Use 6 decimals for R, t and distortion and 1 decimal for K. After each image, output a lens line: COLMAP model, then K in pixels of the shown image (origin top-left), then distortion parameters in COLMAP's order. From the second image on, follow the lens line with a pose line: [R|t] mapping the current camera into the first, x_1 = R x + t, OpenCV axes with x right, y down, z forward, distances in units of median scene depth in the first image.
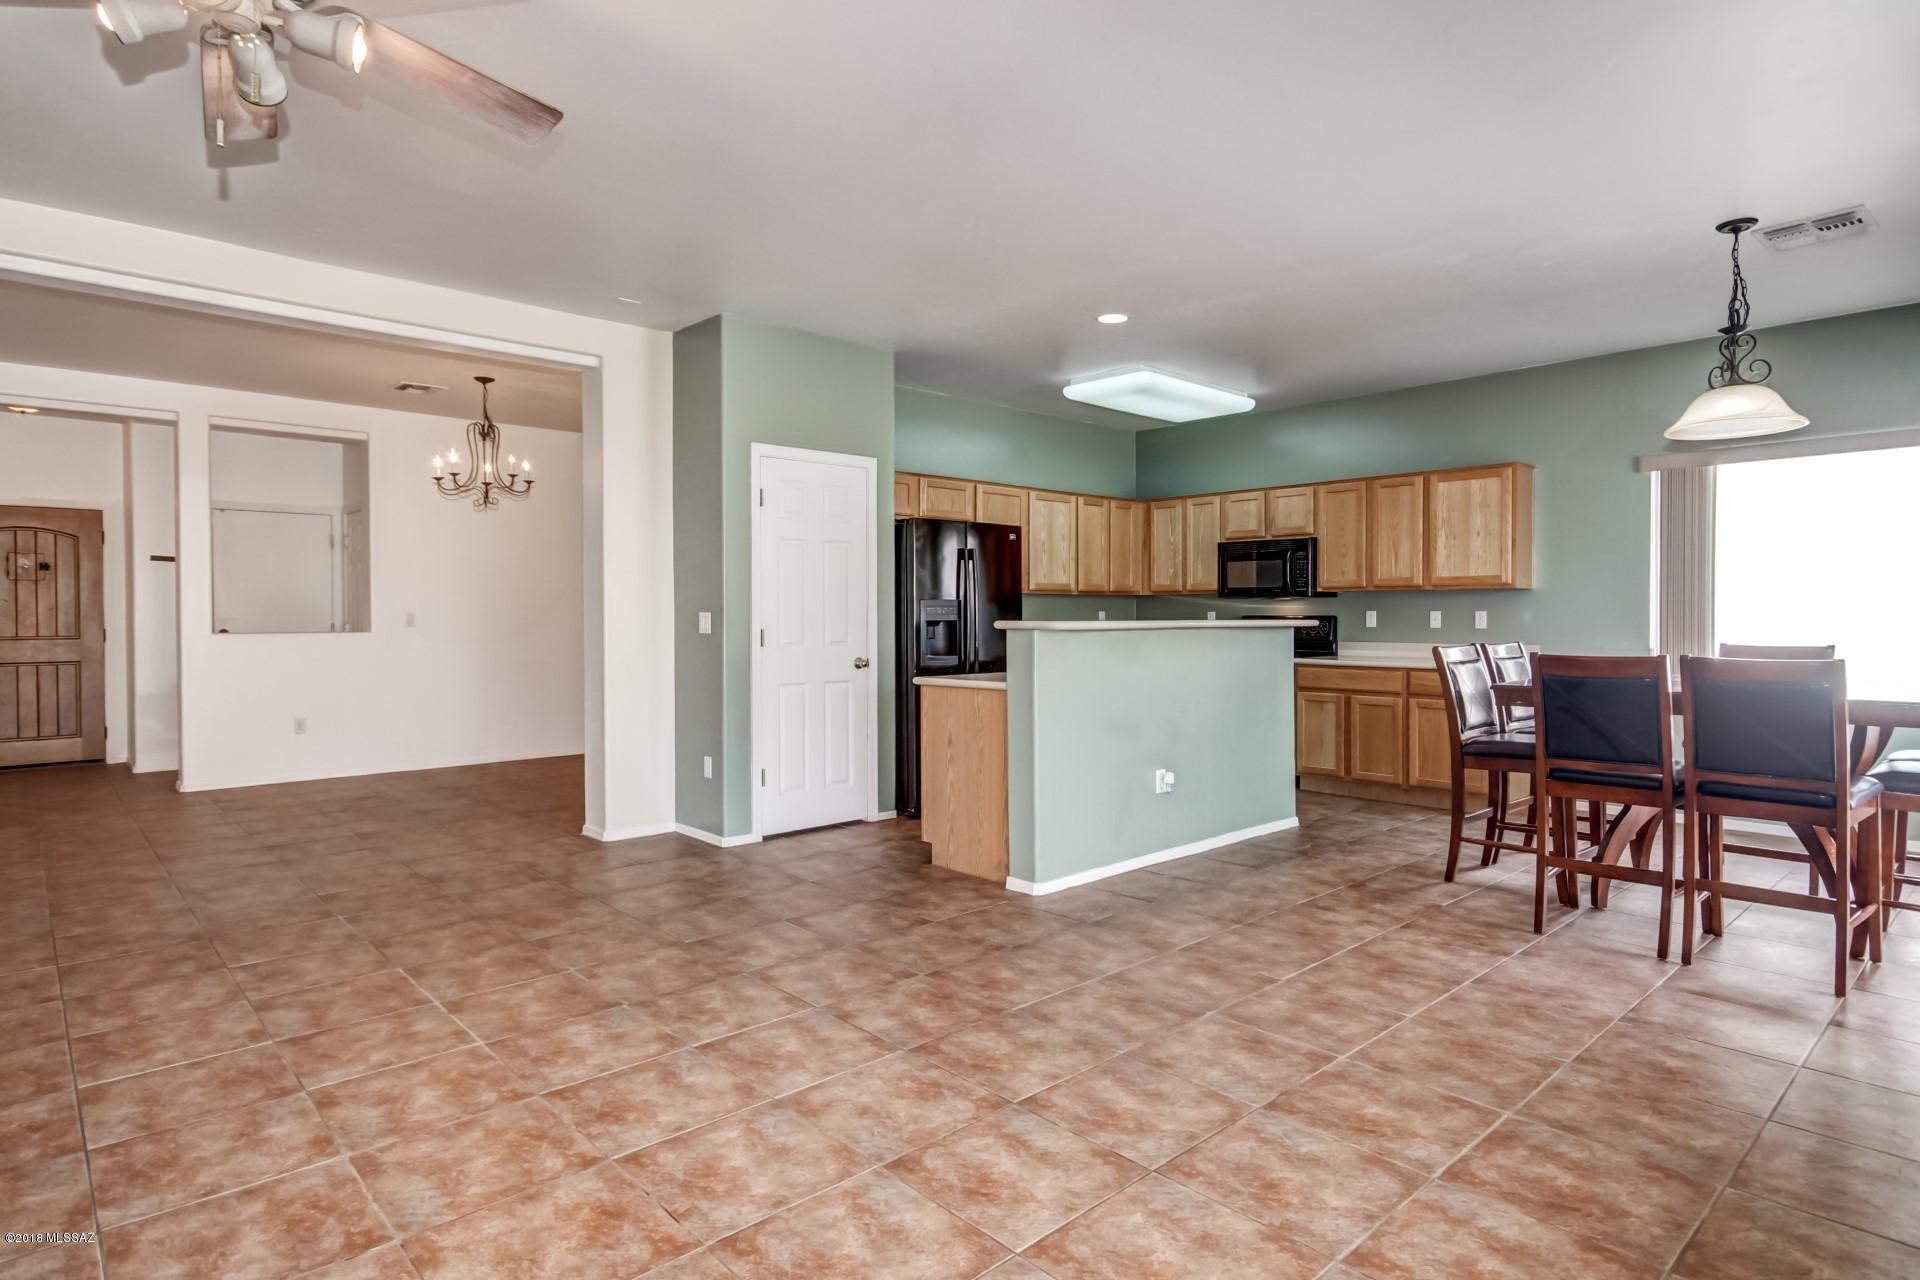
lens RADIAL K [[1038.6, 0, 956.9], [0, 1038.6, 623.1], [0, 0, 1]] dist [0.003536, 0.003926]
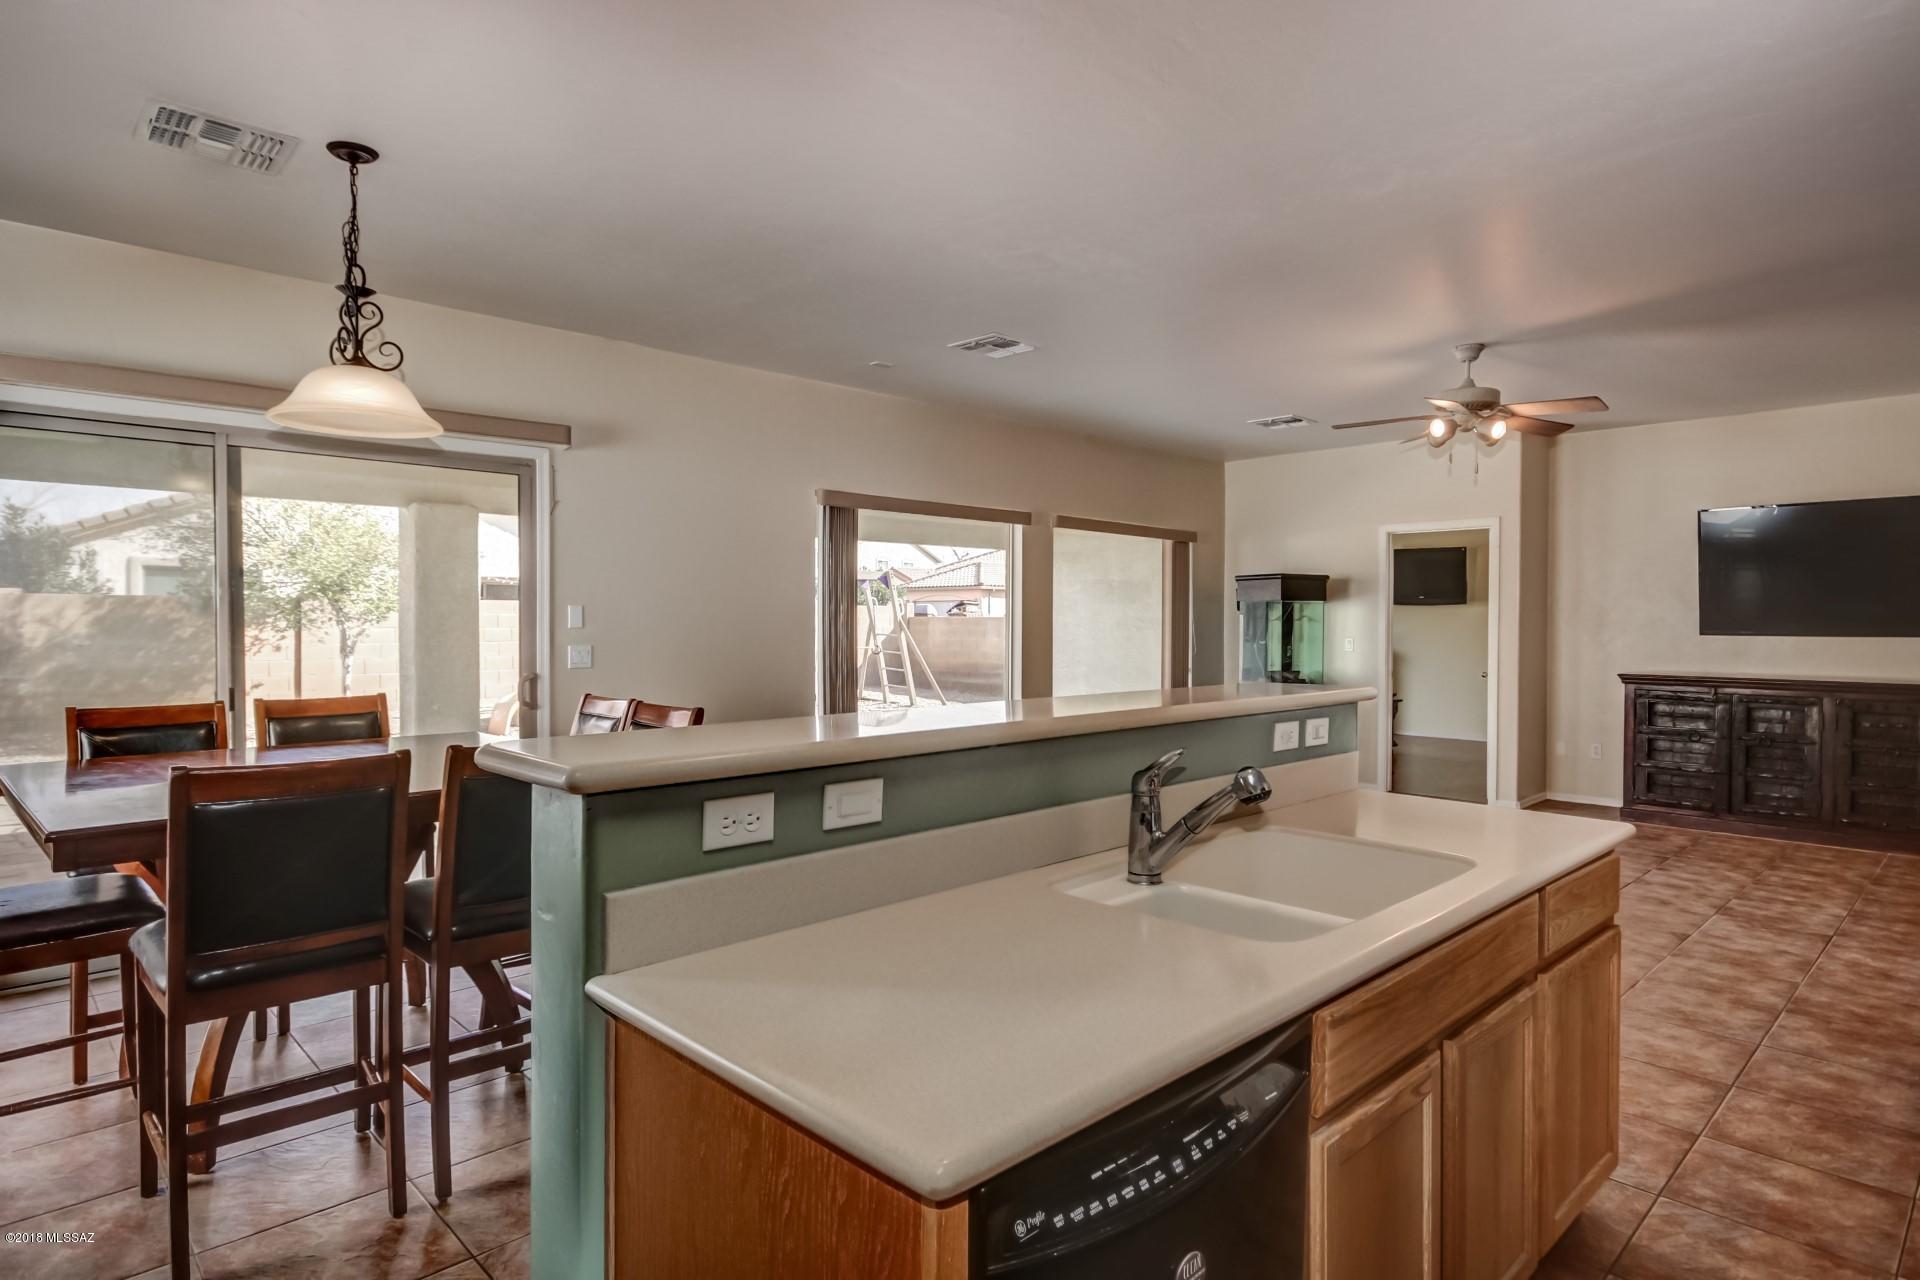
lens RADIAL K [[1038.6, 0, 959.2], [0, 1038.6, 633.2], [0, 0, 1]] dist [0.003536, 0.003926]
pose [[-0.999634, -0.000432, -0.027053, 0.201814], [-0.000972, 0.999800, 0.019961, -0.031232], [0.027039, 0.019980, -0.999435, 1.081657]]
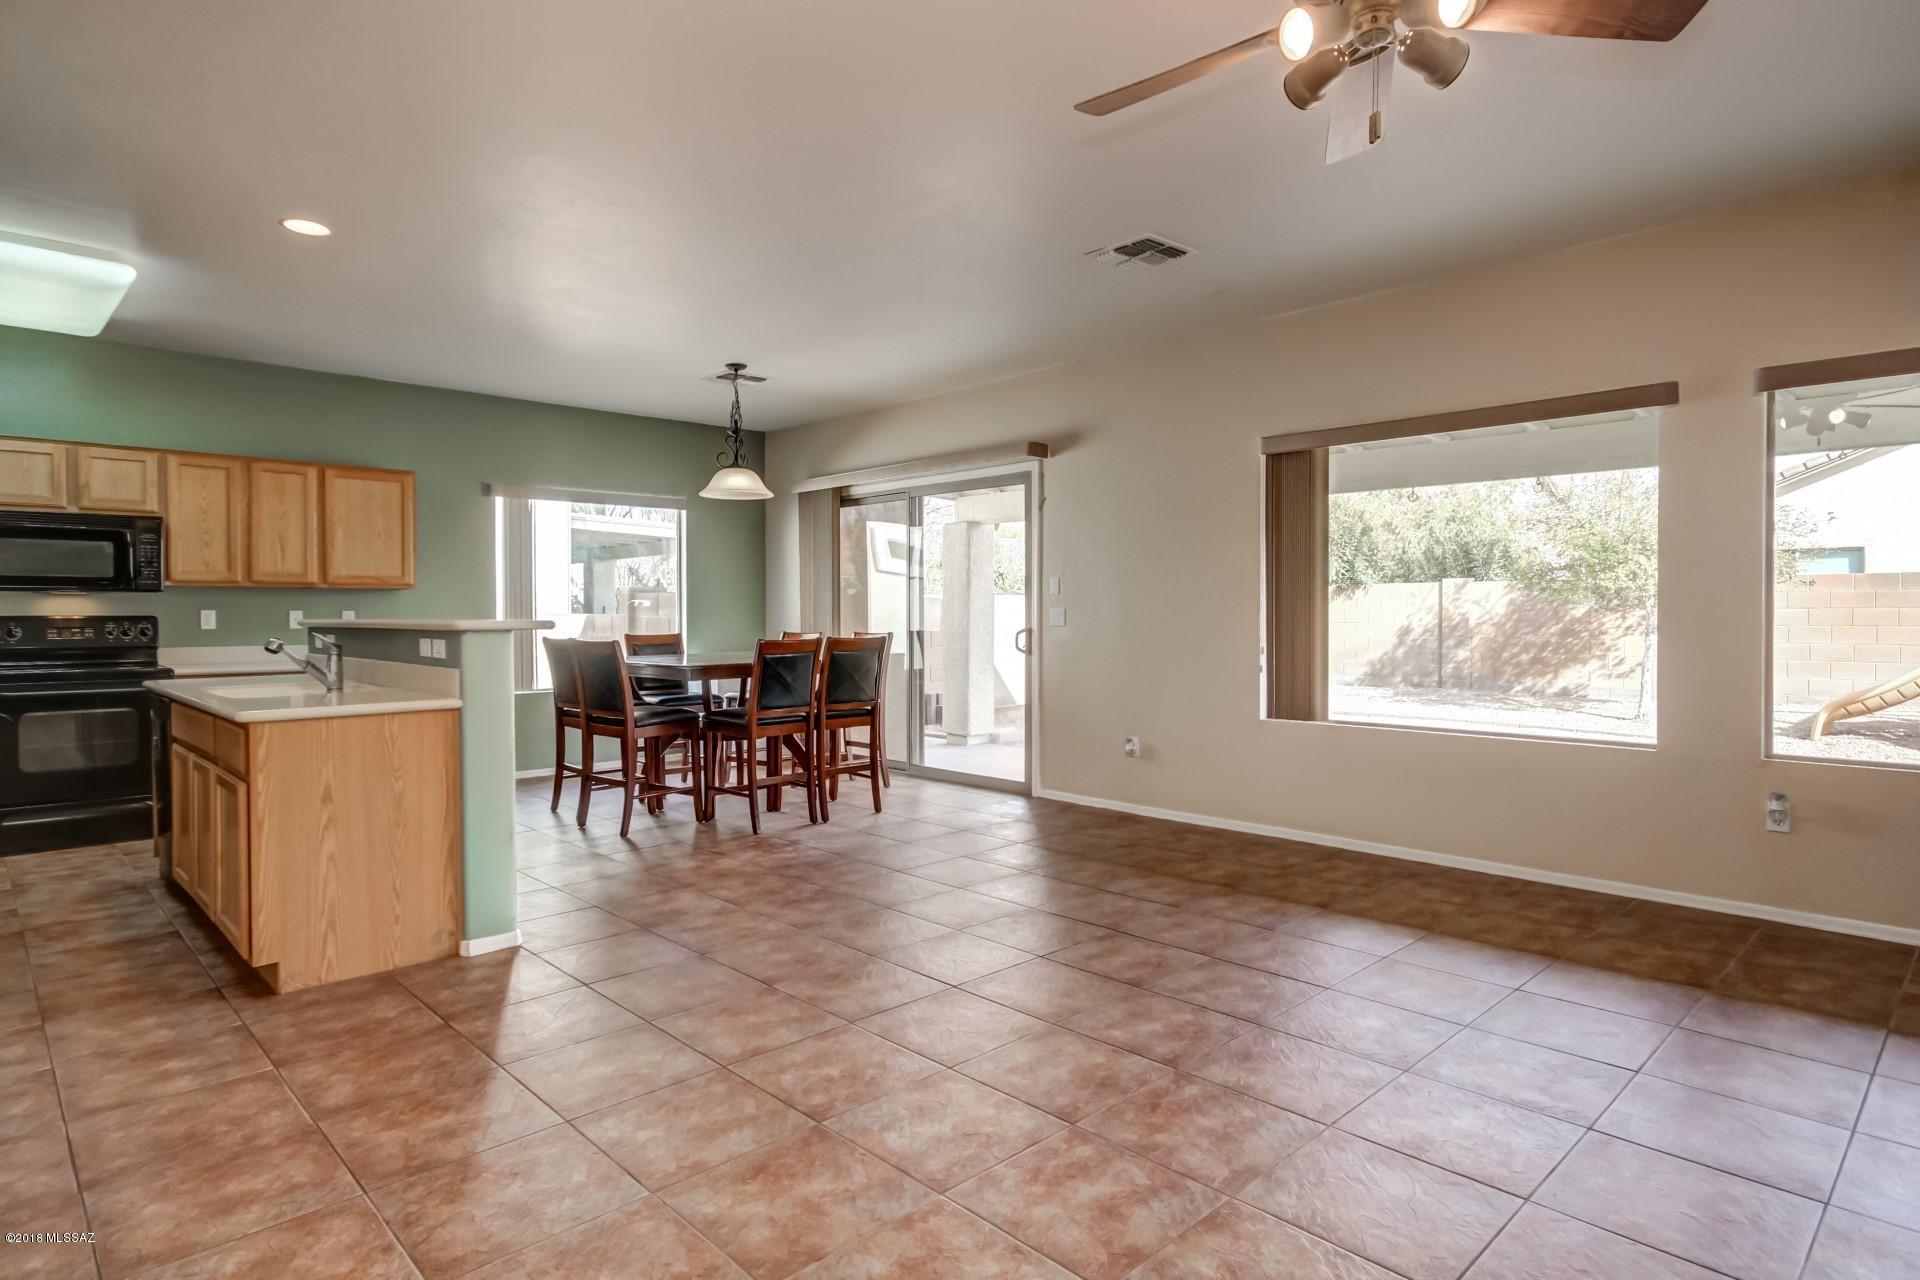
lens RADIAL K [[1038.6, 0, 968.6], [0, 1038.6, 627.4], [0, 0, 1]] dist [0.003536, 0.003926]
pose [[-0.033788, -0.013162, 0.999342, -0.509571], [0.009861, 0.999860, 0.013503, -0.002913], [-0.999380, 0.010311, -0.033654, 0.429955]]
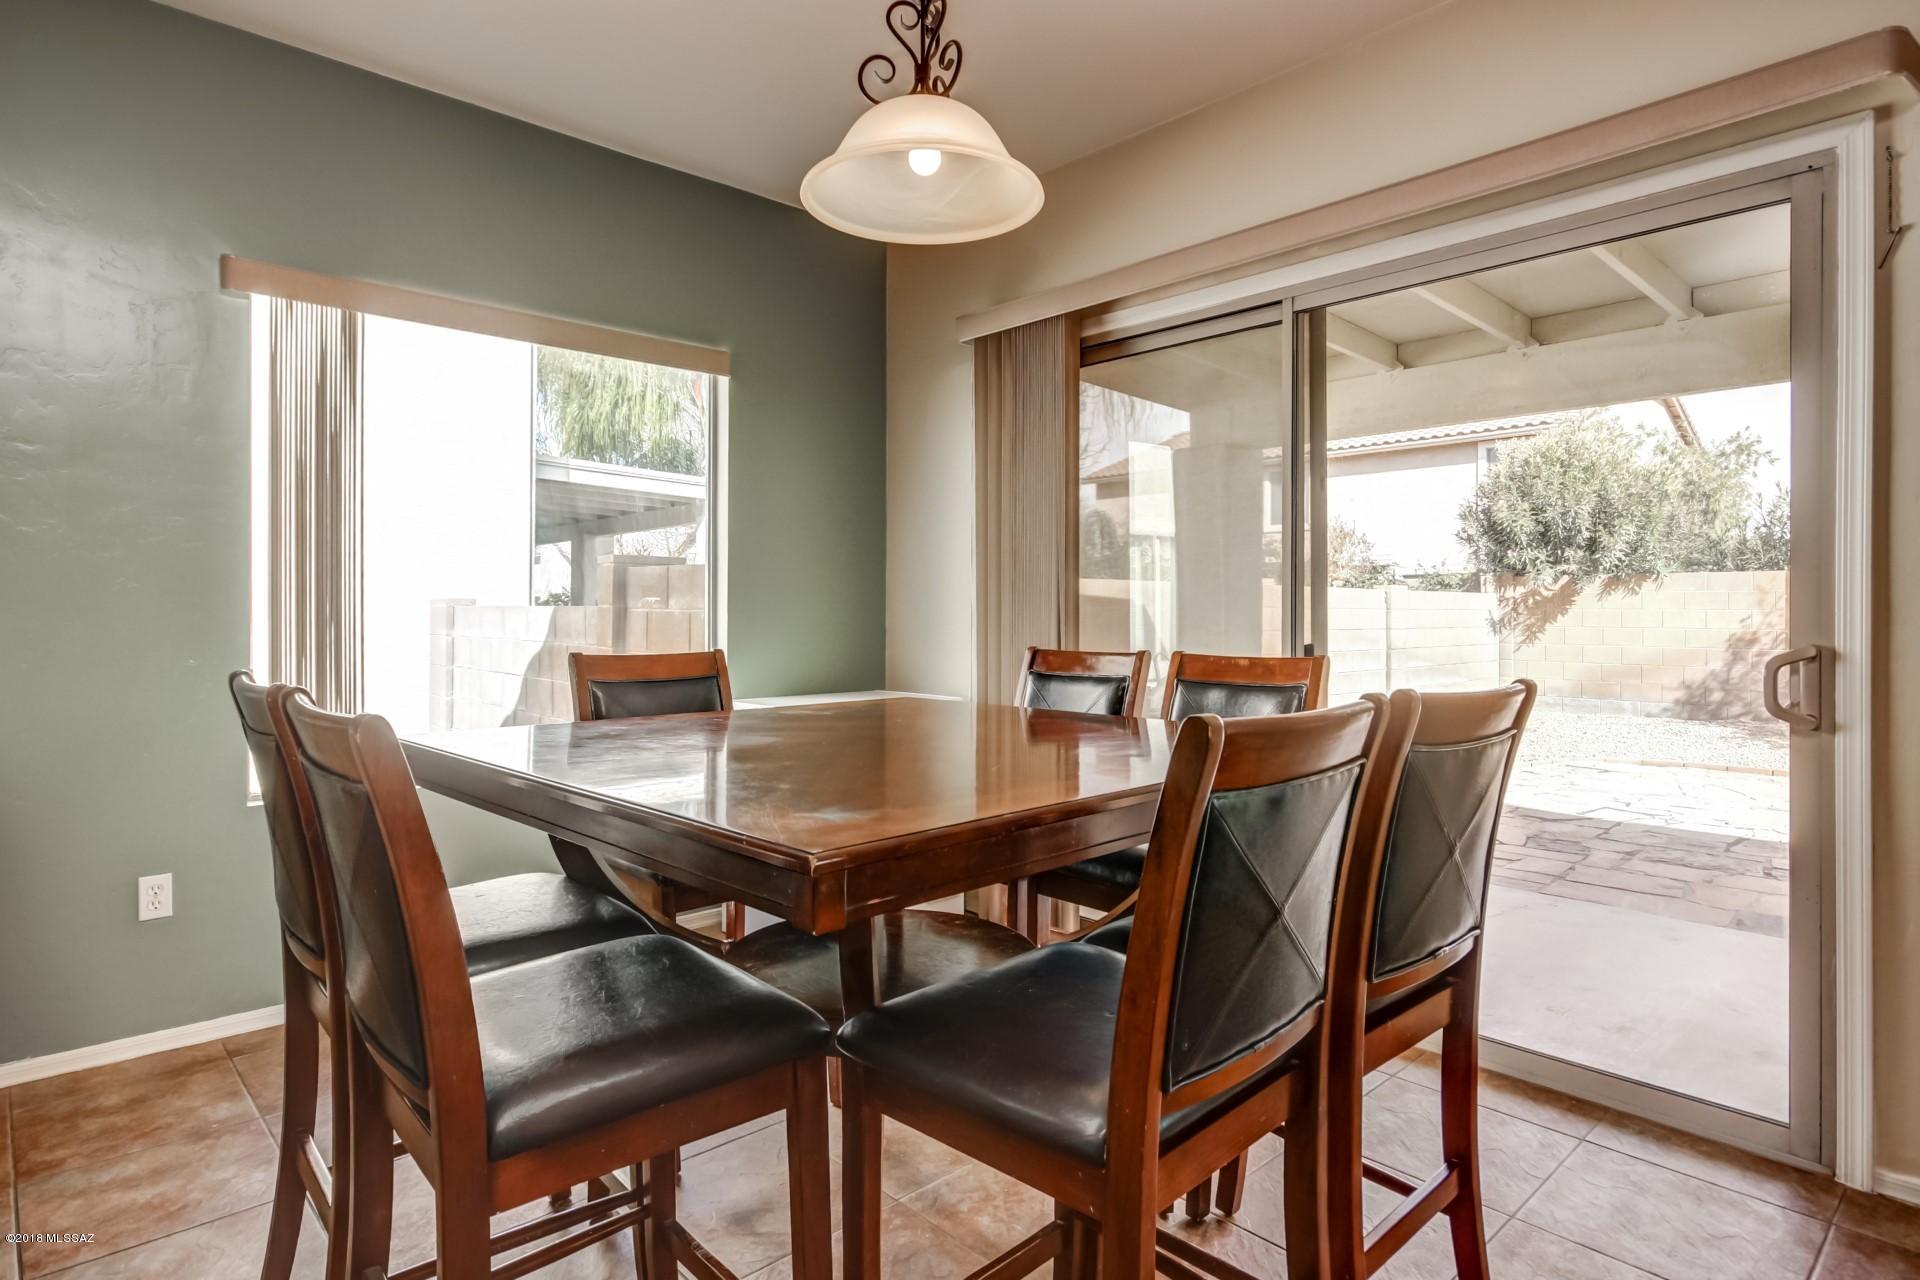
lens RADIAL K [[1038.6, 0, 963.7], [0, 1038.6, 624.9], [0, 0, 1]] dist [0.003536, 0.003926]
pose [[-0.014391, -0.010772, 0.999838, 0.169852], [0.003359, 0.999936, 0.010822, -0.000085], [-0.999891, 0.003514, -0.014354, 0.603314]]
